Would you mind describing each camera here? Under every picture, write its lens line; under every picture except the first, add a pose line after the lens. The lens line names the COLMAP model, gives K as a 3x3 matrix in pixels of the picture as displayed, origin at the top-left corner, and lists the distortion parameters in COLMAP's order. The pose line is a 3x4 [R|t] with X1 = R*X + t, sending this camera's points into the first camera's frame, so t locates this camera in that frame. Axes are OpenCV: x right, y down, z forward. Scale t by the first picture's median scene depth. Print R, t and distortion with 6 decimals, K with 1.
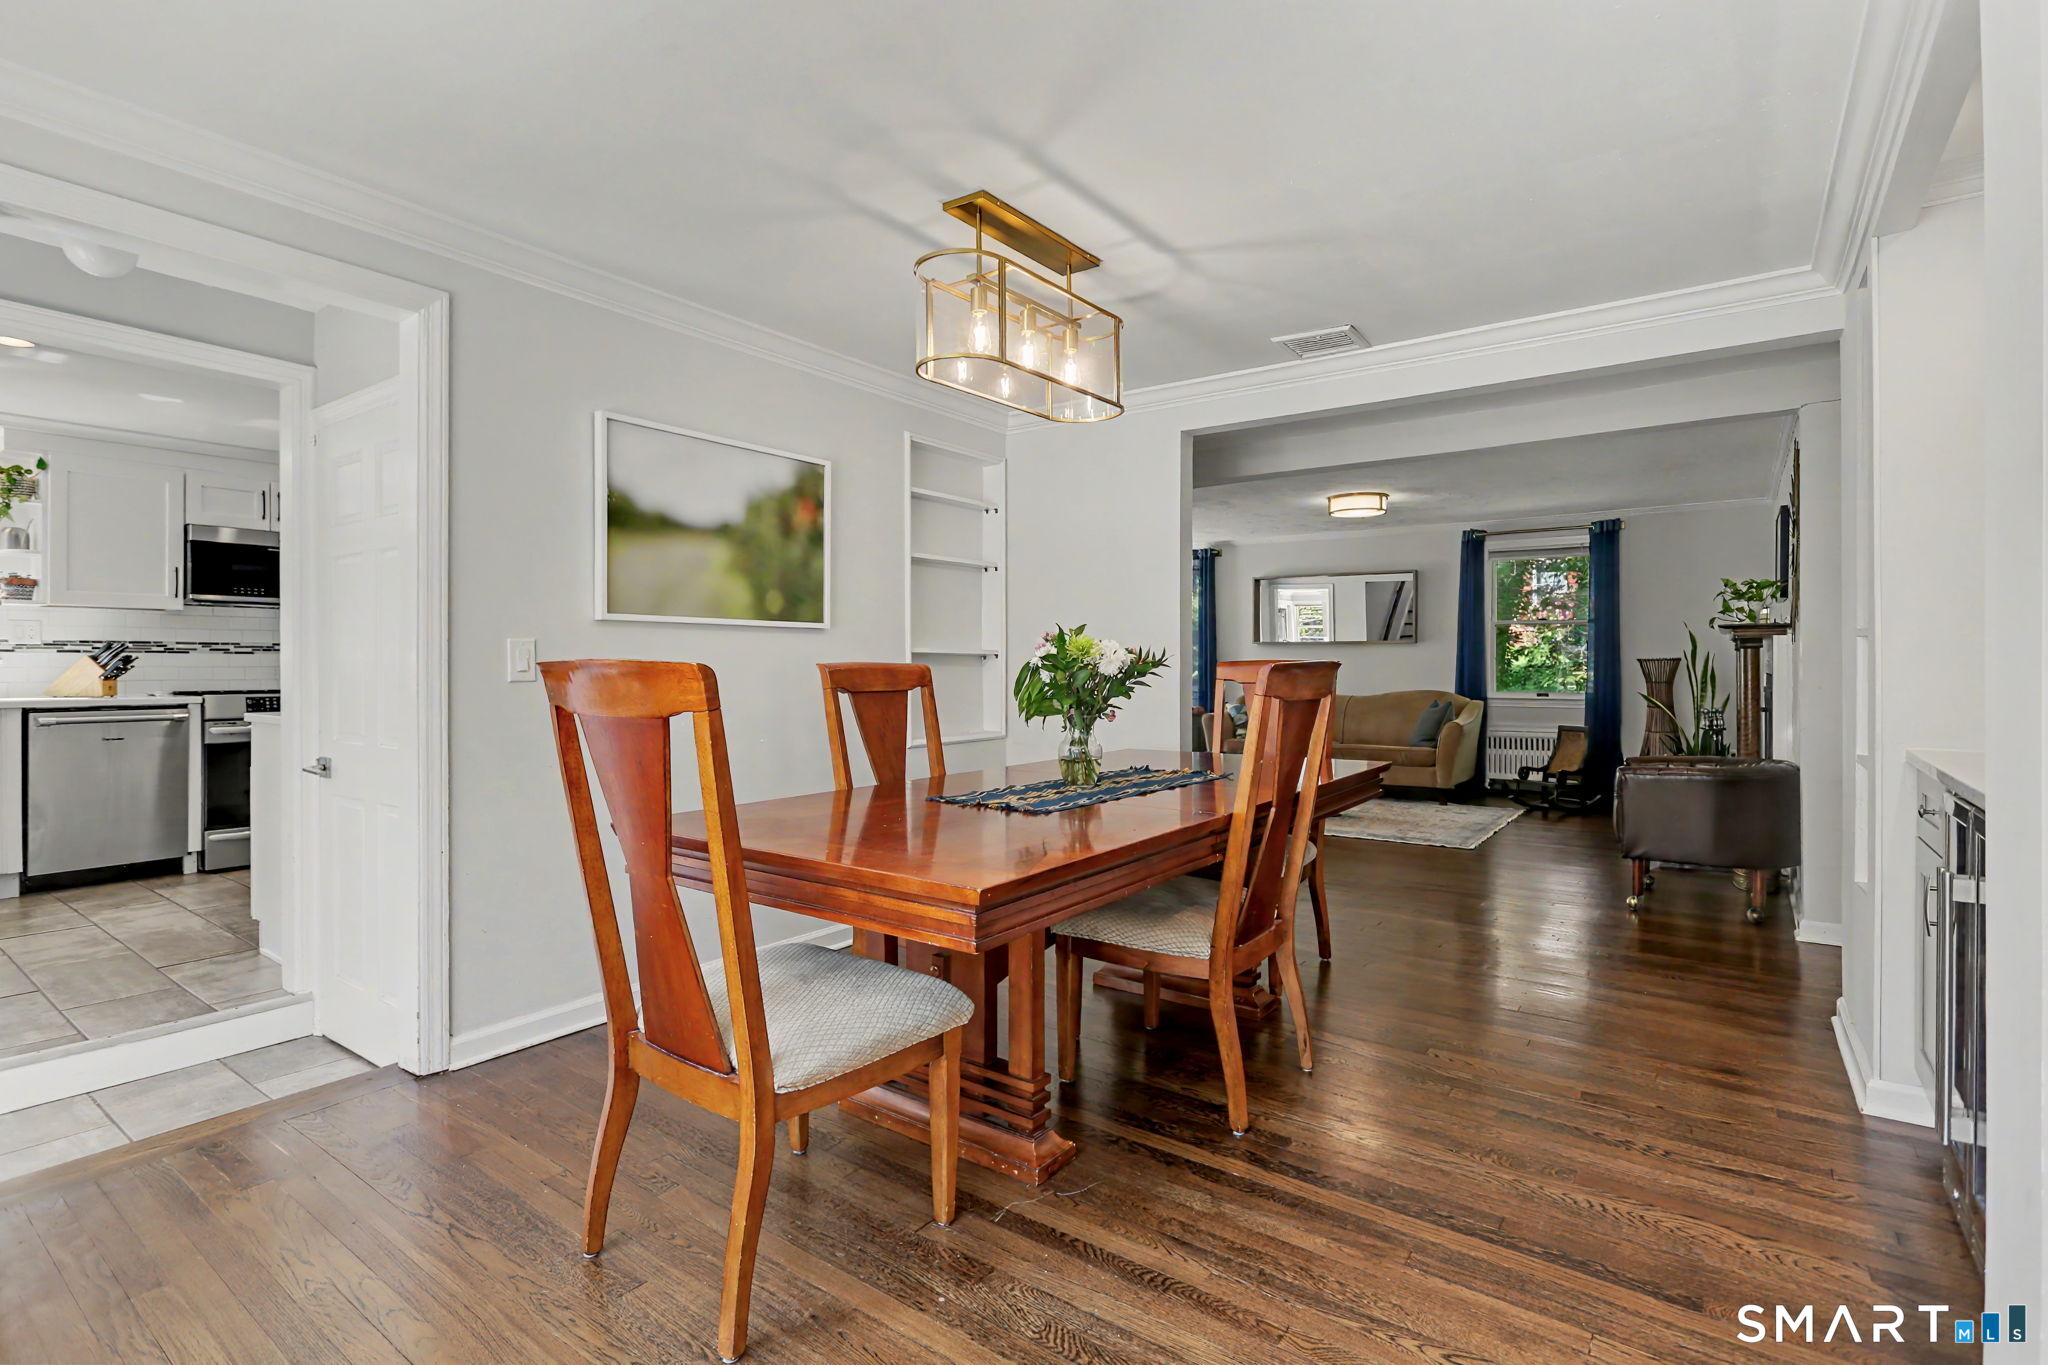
lens RADIAL K [[977.2, 0, 1031.7], [0, 977.2, 671.7], [0, 0, 1]] dist [-0.003636, -0.000544]
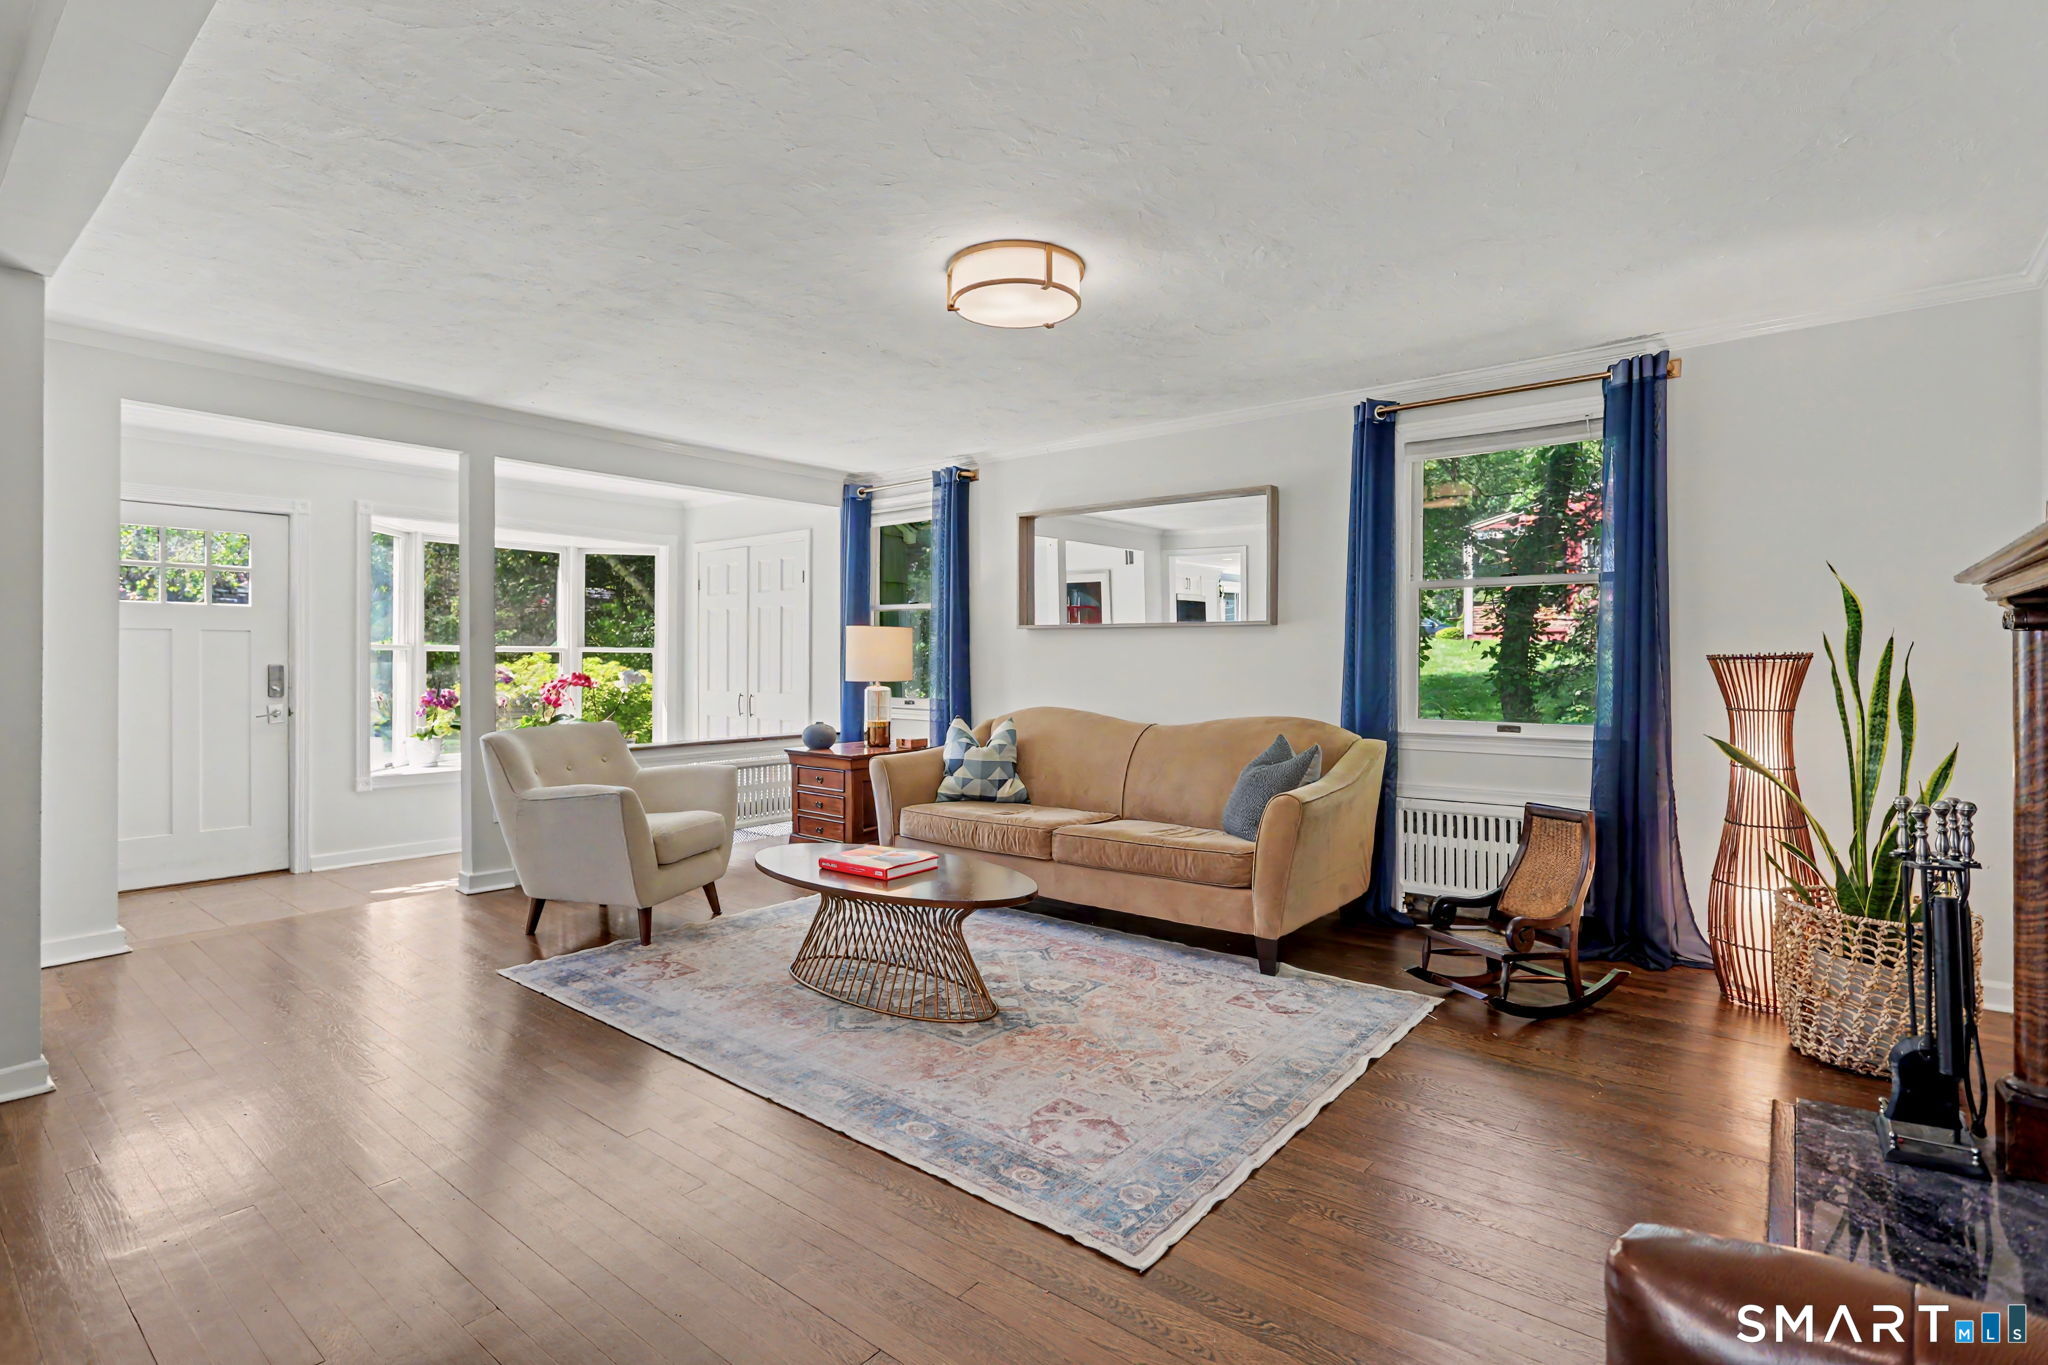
lens RADIAL K [[977.2, 0, 1033.0], [0, 977.2, 675.4], [0, 0, 1]] dist [-0.003636, -0.000544]
pose [[0.998475, 0.002077, -0.055163, 0.306179], [-0.001799, 0.999985, 0.005080, -0.005036], [0.055172, -0.004973, 0.998464, 0.487727]]
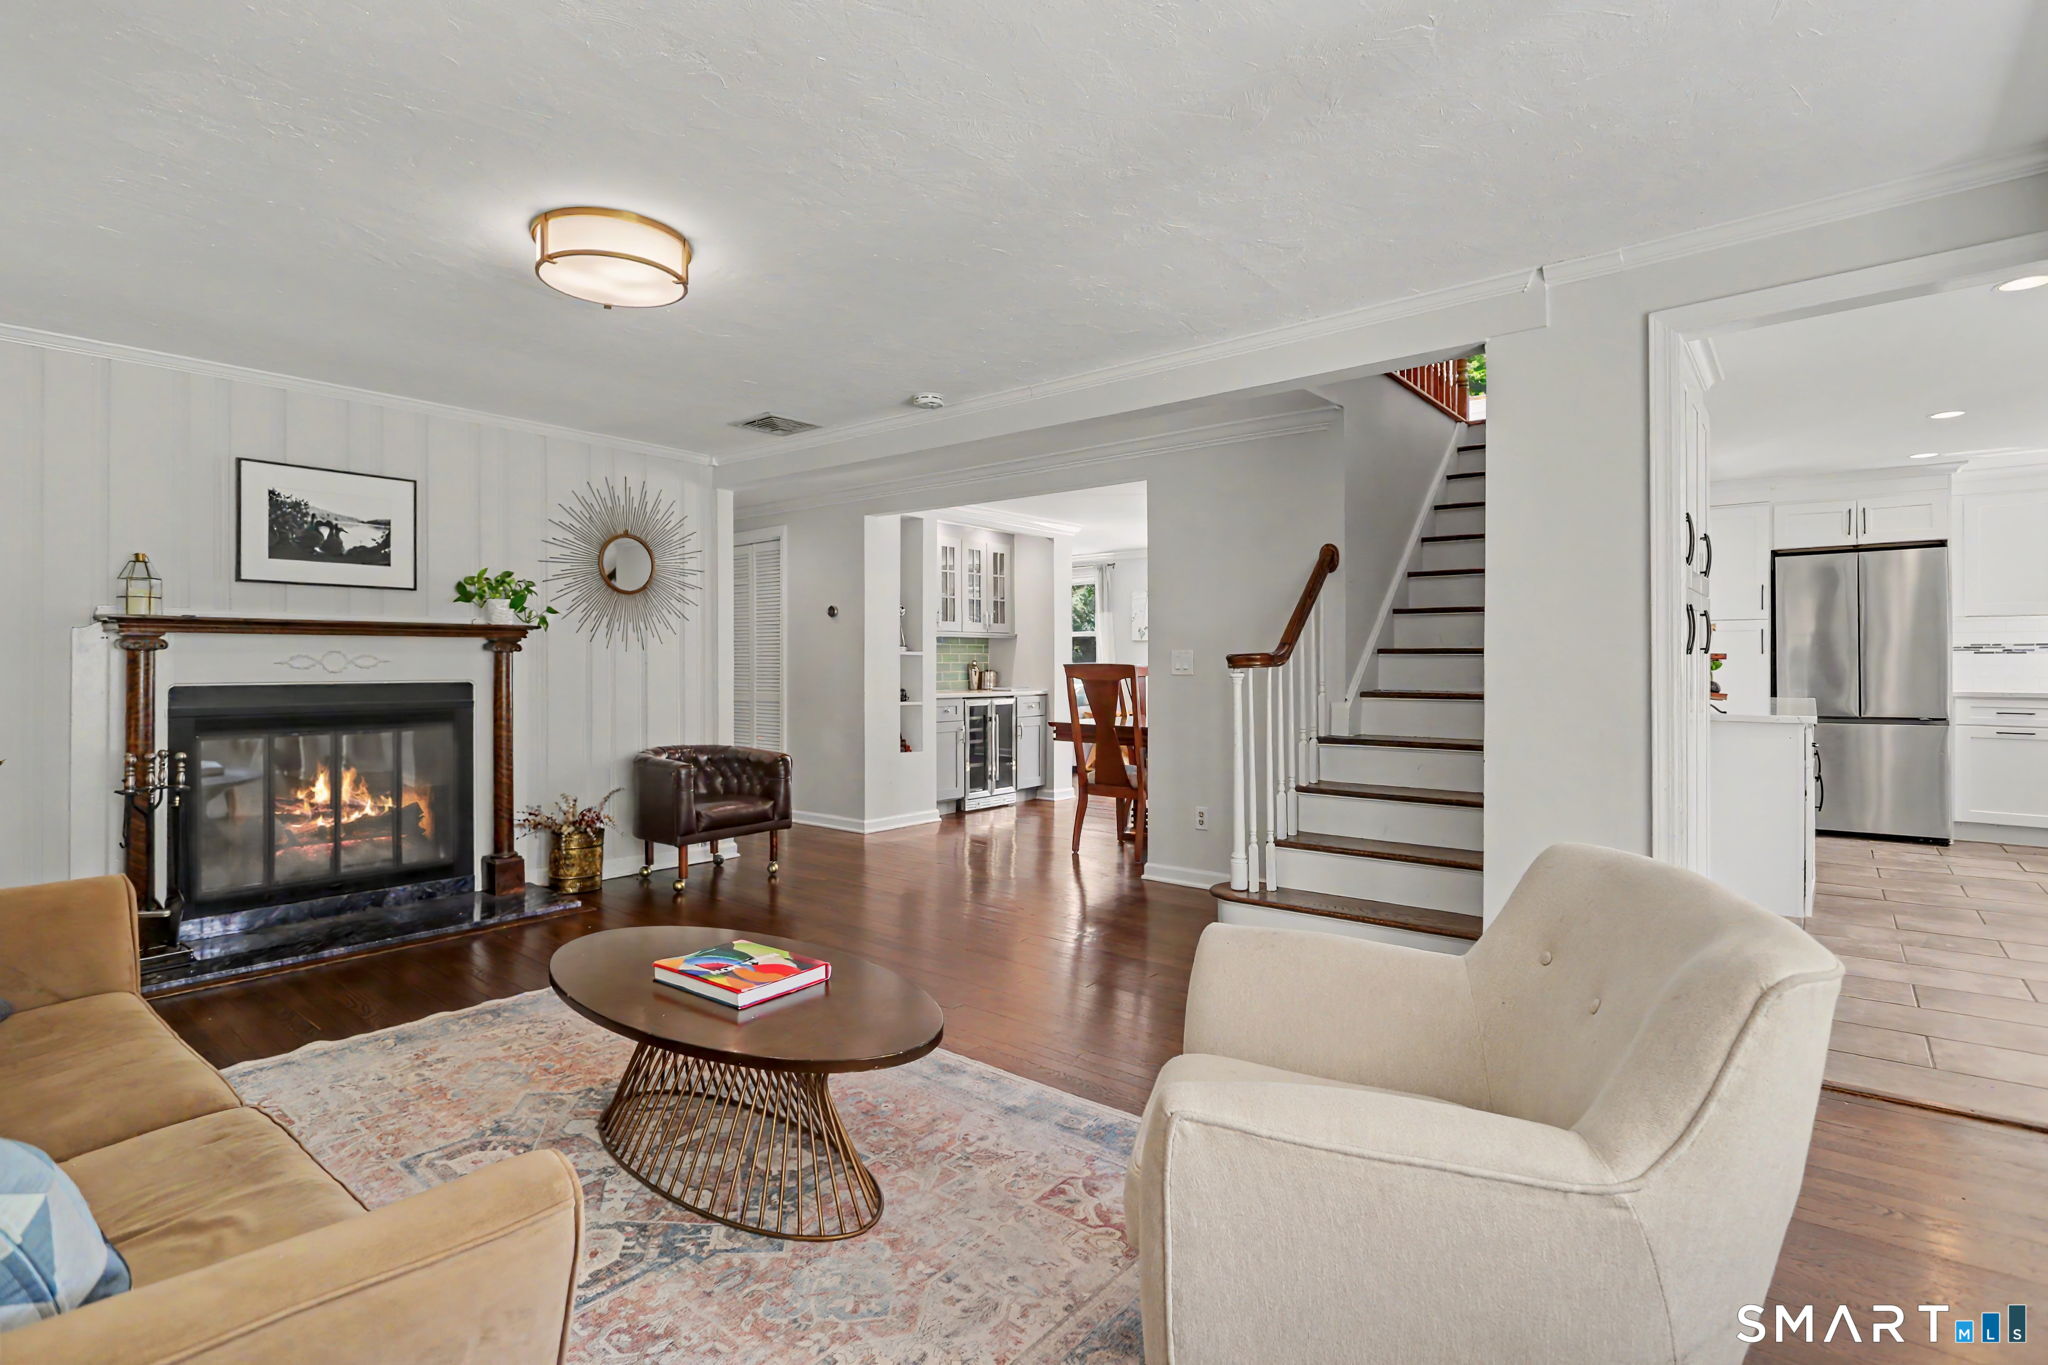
lens RADIAL K [[977.2, 0, 1025.5], [0, 977.2, 666.8], [0, 0, 1]] dist [-0.003636, -0.000544]
pose [[-0.997363, 0.000771, 0.072564, 0.122672], [0.002225, 0.999798, 0.019951, -0.015279], [-0.072534, 0.020060, -0.997164, 1.147011]]
